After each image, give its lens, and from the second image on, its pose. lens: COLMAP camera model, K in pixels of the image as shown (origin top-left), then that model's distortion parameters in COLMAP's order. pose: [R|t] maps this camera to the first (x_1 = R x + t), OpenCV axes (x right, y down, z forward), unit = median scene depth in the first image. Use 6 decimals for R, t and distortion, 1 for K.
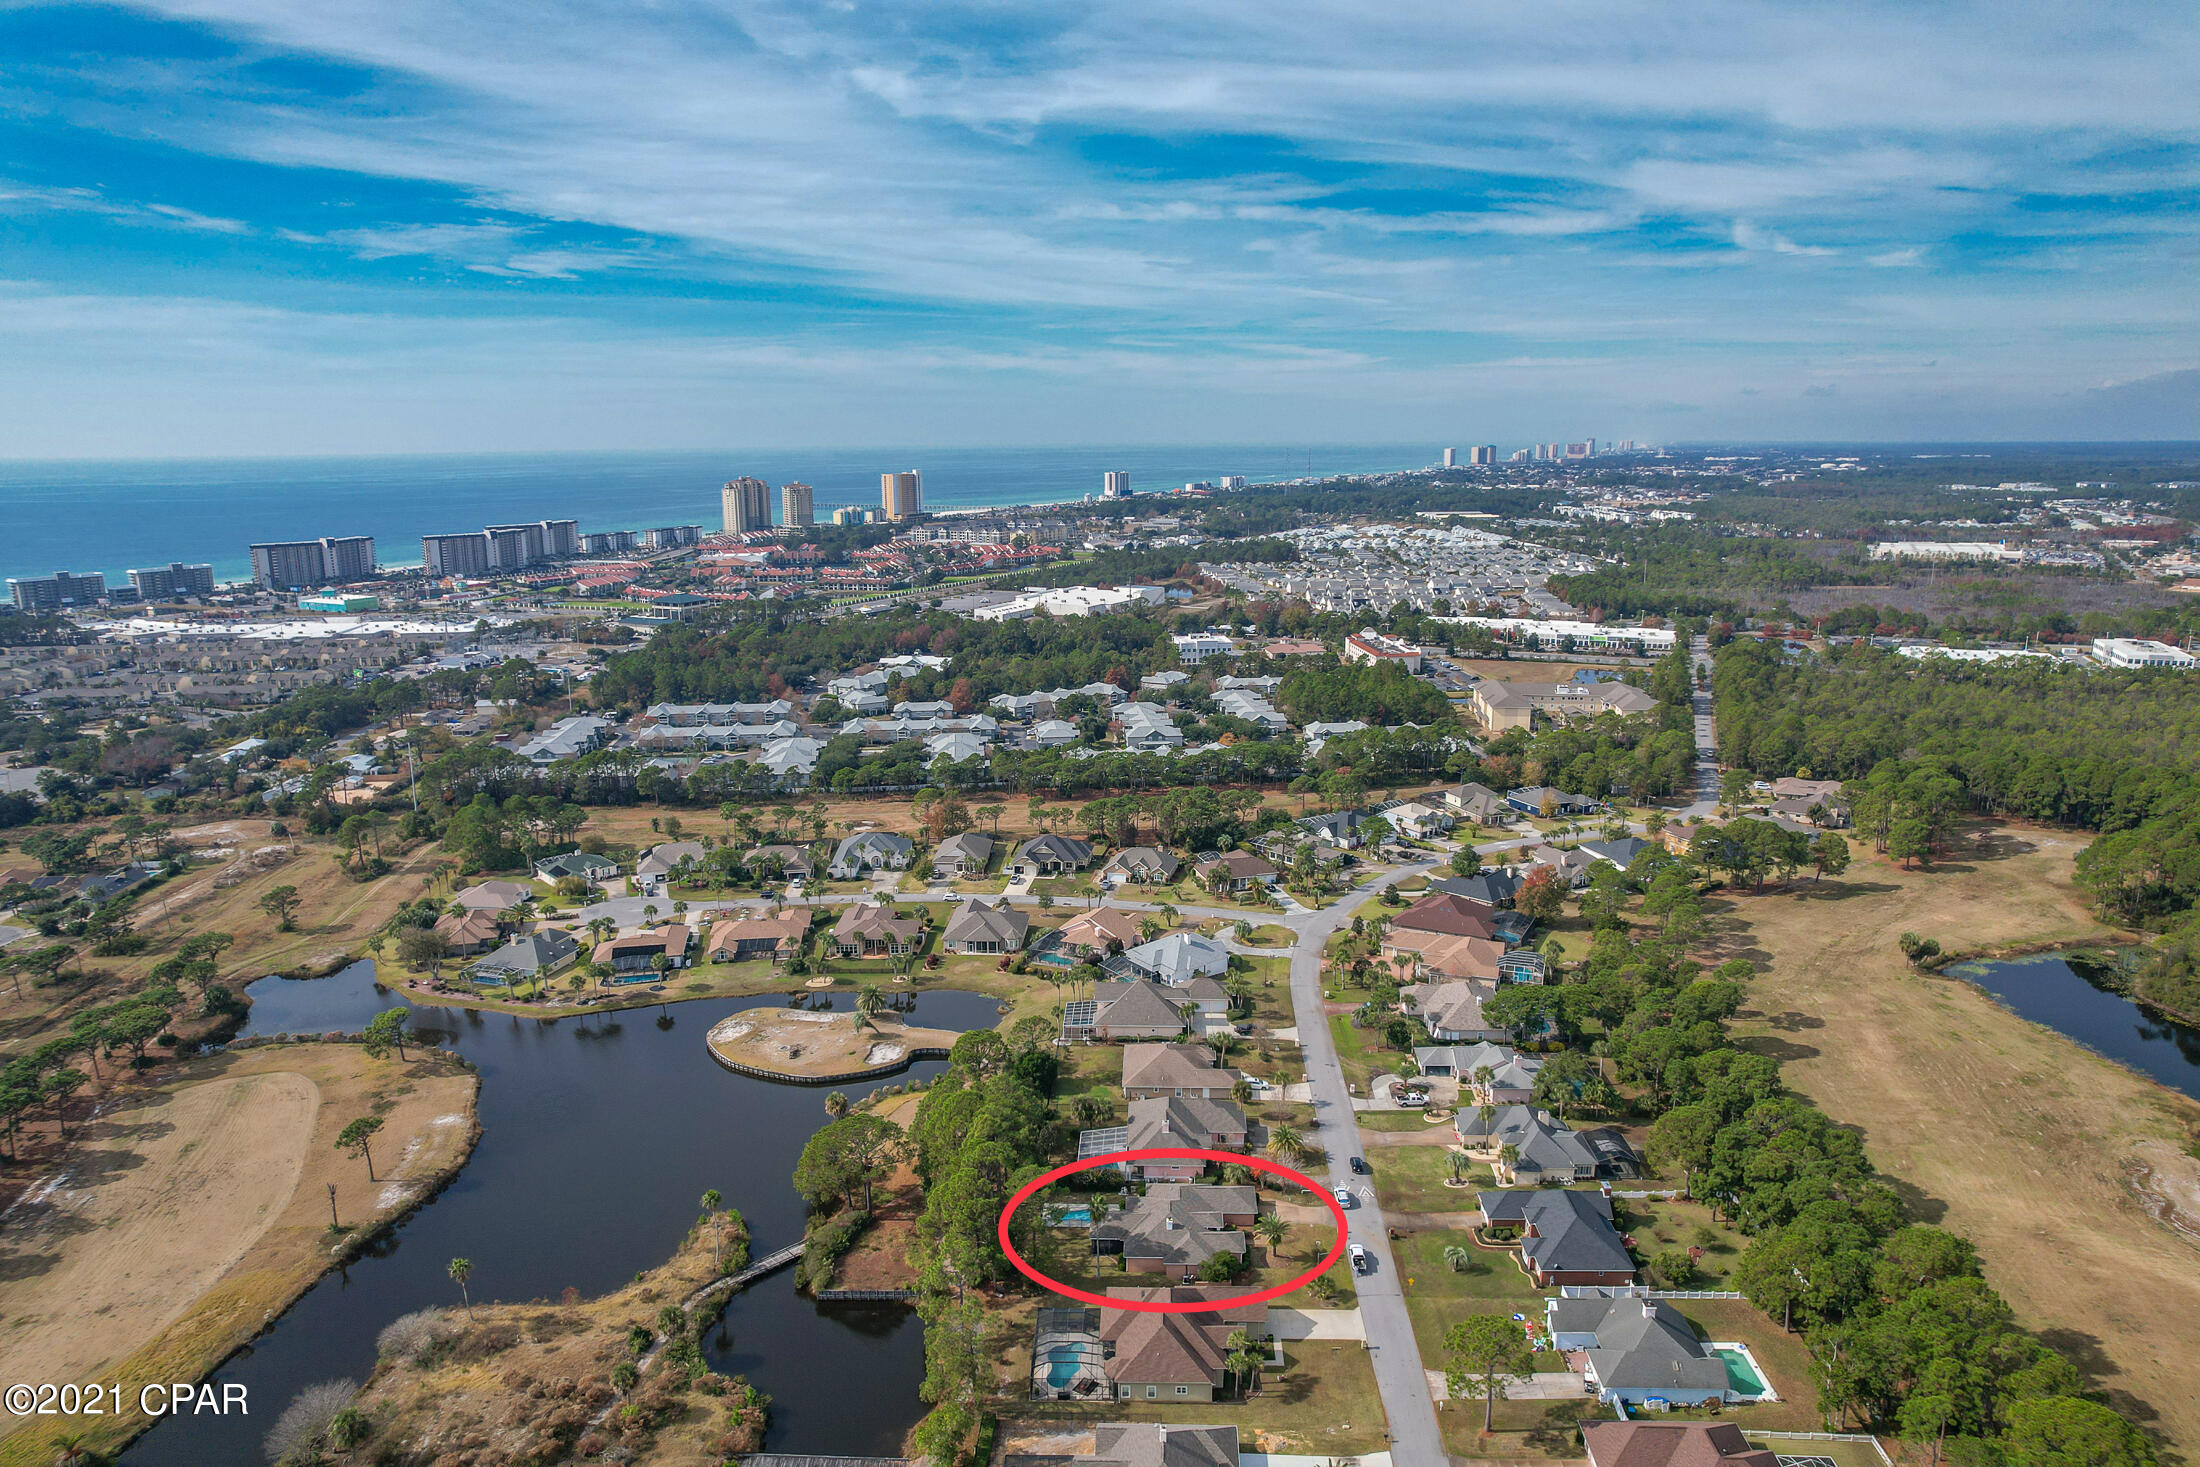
lens RADIAL K [[1415.8, 0, 1110.5], [0, 1415.8, 724.5], [0, 0, 1]] dist [-0.075081, 0.070771]
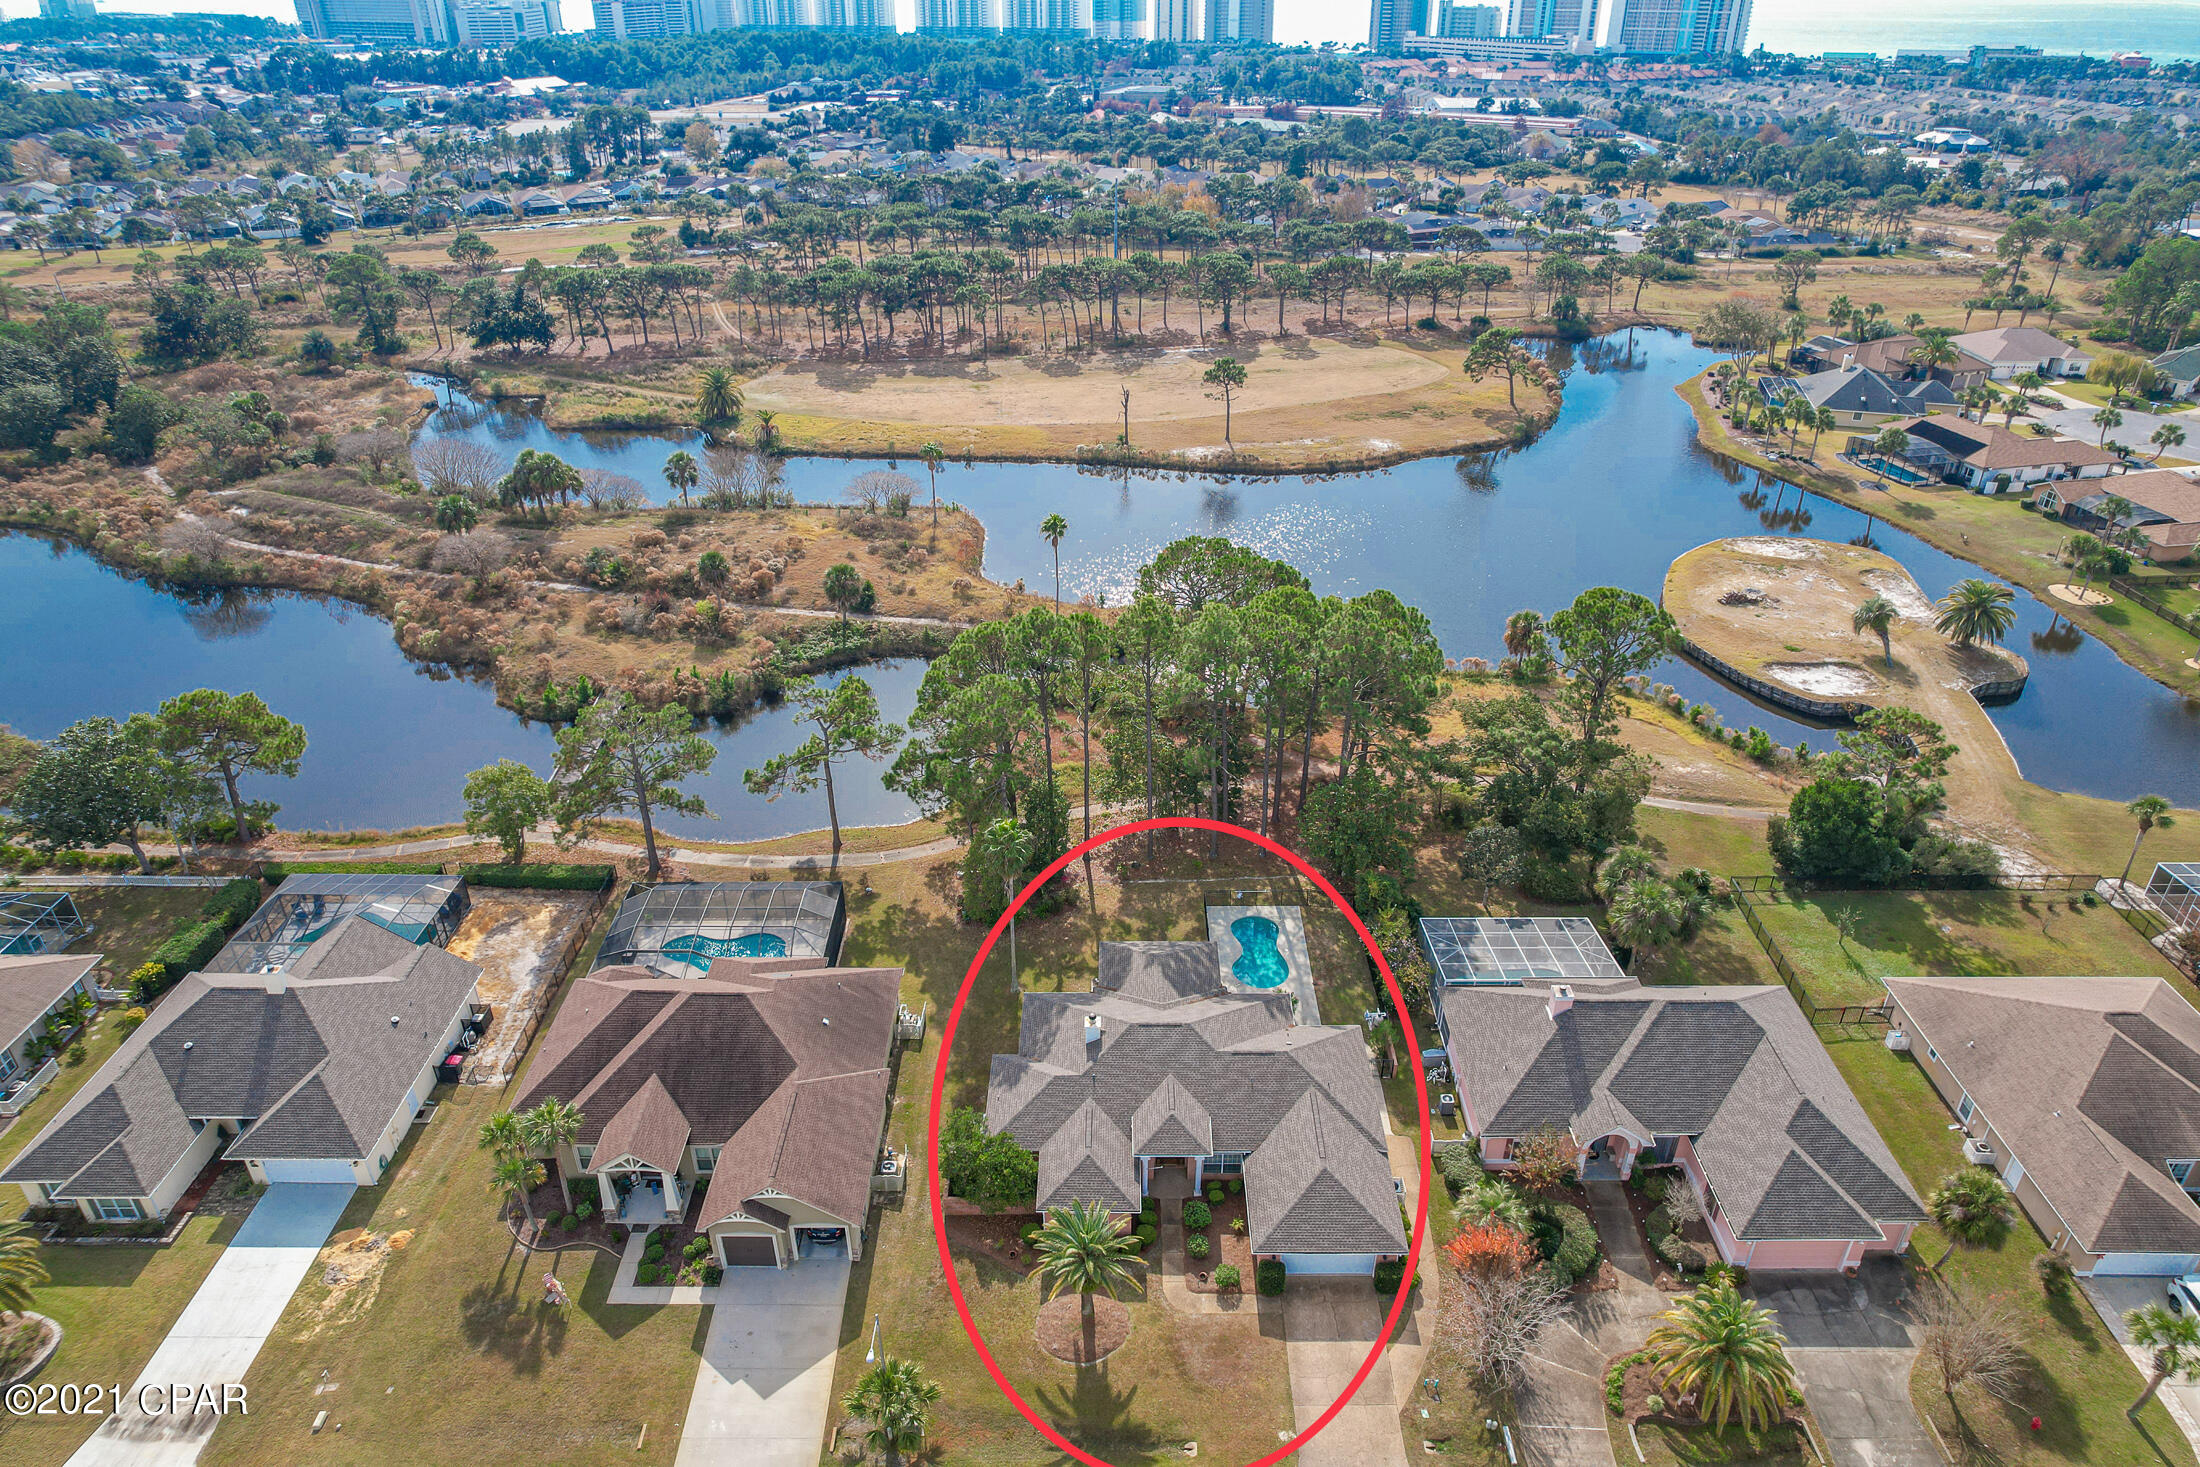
lens RADIAL K [[1415.8, 0, 1110.5], [0, 1415.8, 724.5], [0, 0, 1]] dist [-0.075081, 0.070771]
pose [[0.028317, 0.483702, -0.874774, 0.152292], [-0.200228, 0.860134, 0.469125, 0.042069], [0.979340, 0.161870, 0.121207, 0.414374]]
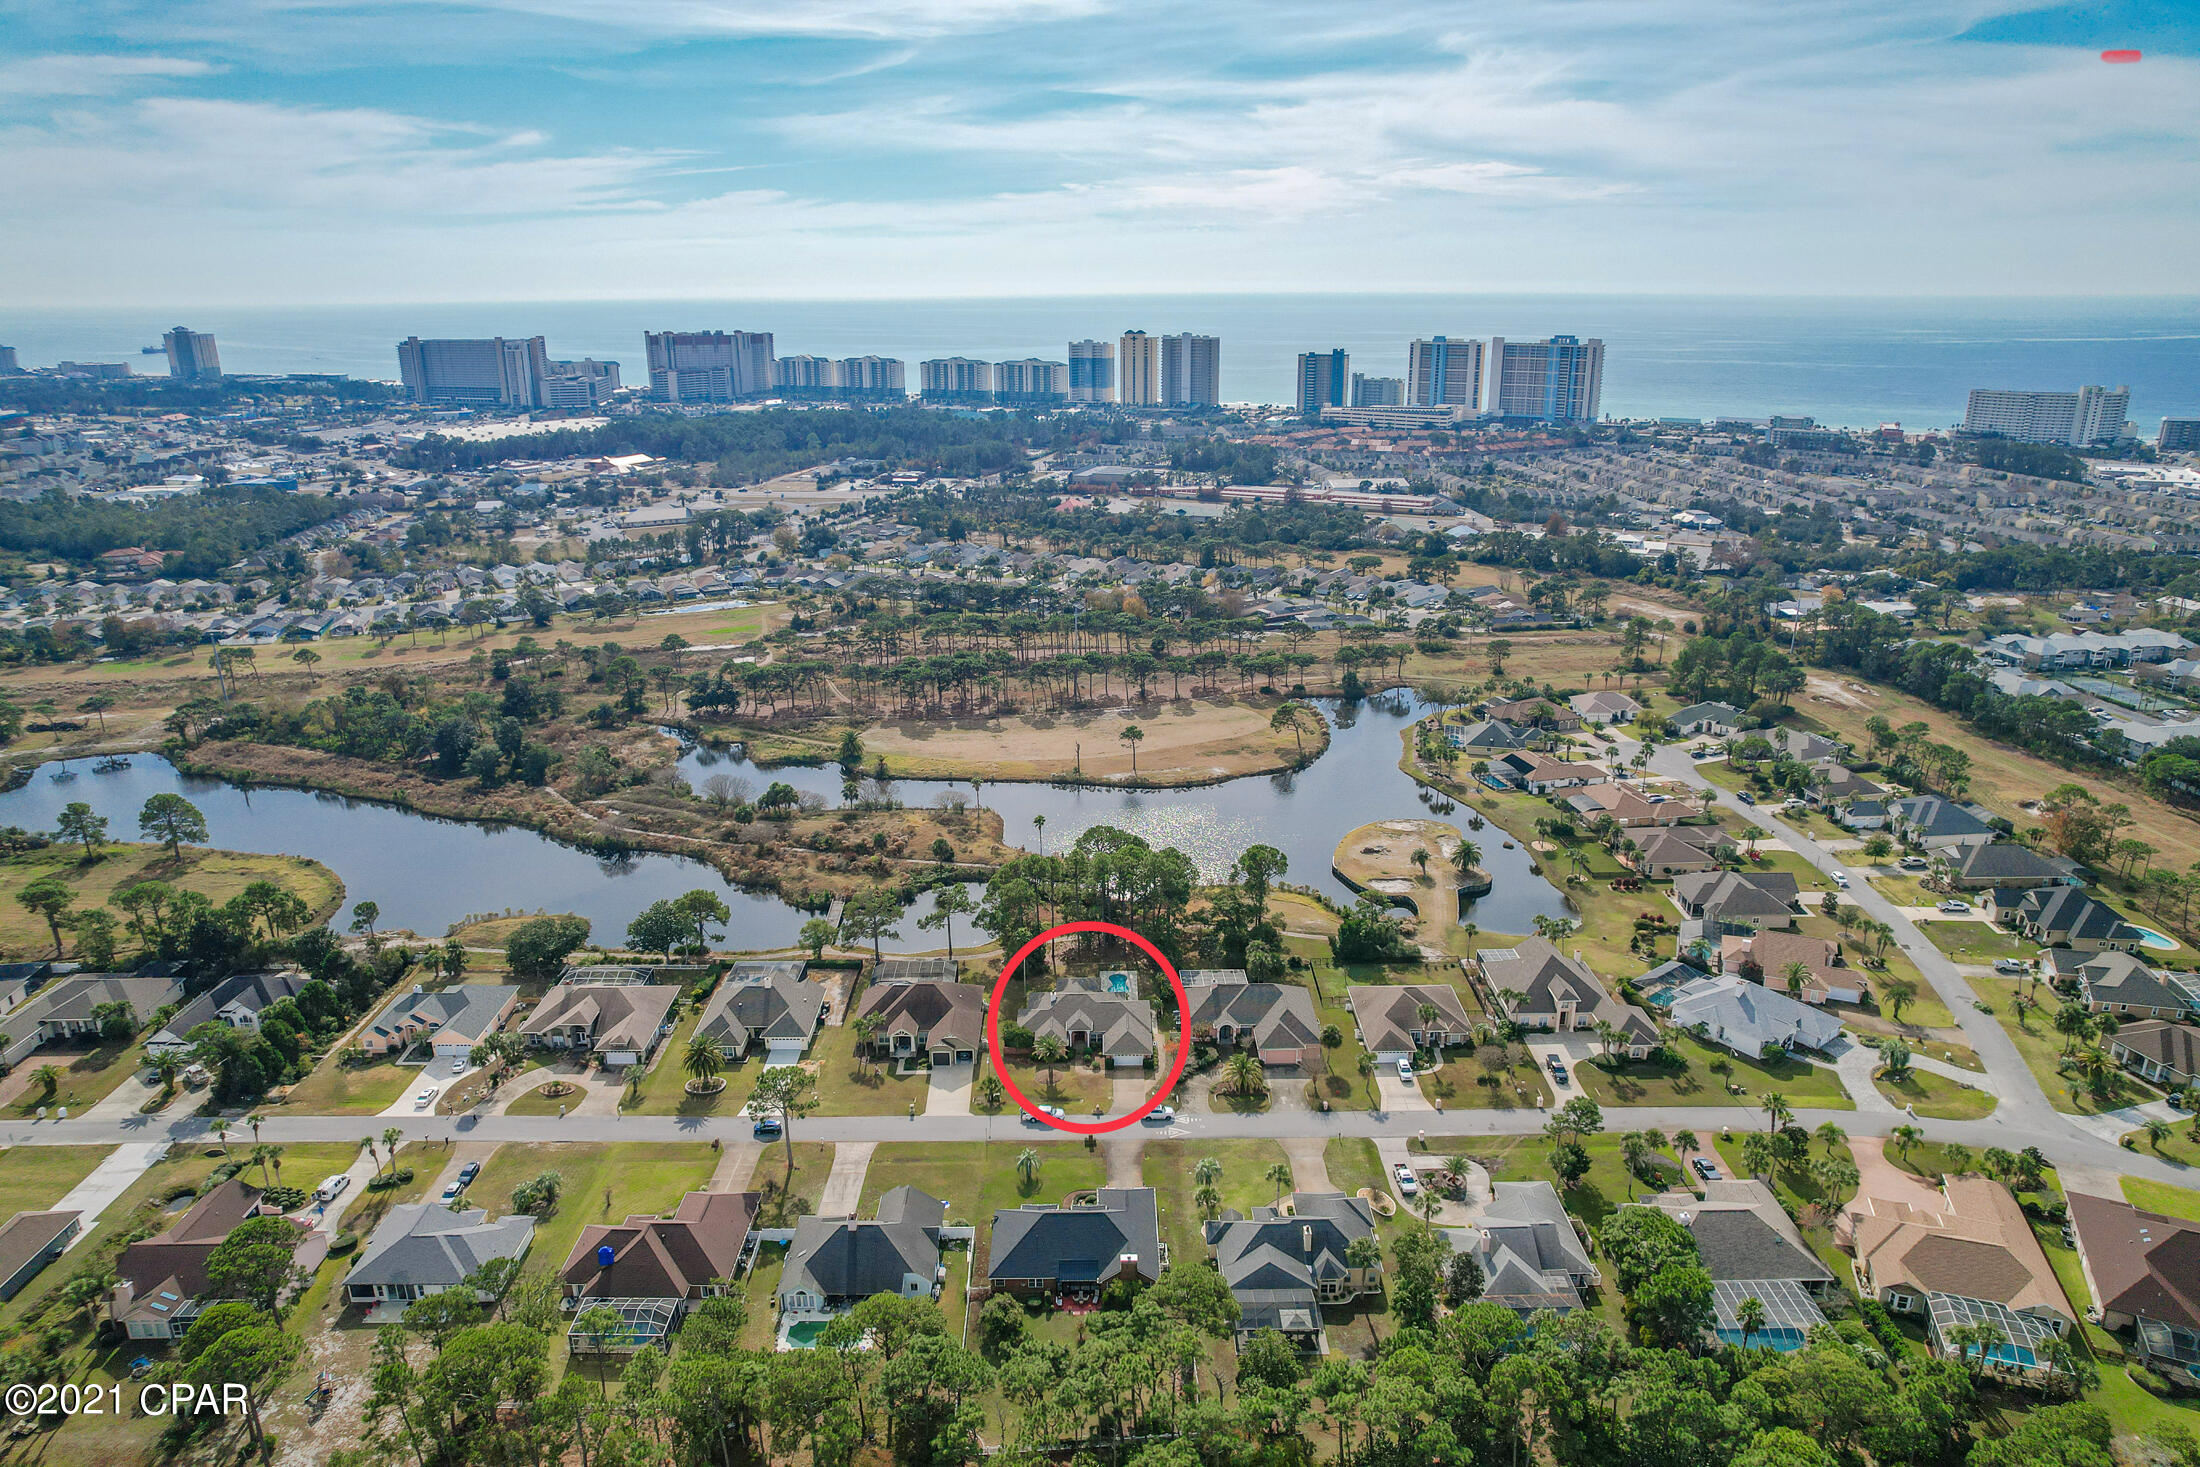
lens RADIAL K [[1415.8, 0, 1110.5], [0, 1415.8, 724.5], [0, 0, 1]] dist [-0.075081, 0.070771]
pose [[0.042486, 0.306087, -0.951055, 0.469046], [-0.196219, 0.935932, 0.292455, -0.086147], [0.979639, 0.174190, 0.099824, 0.392090]]
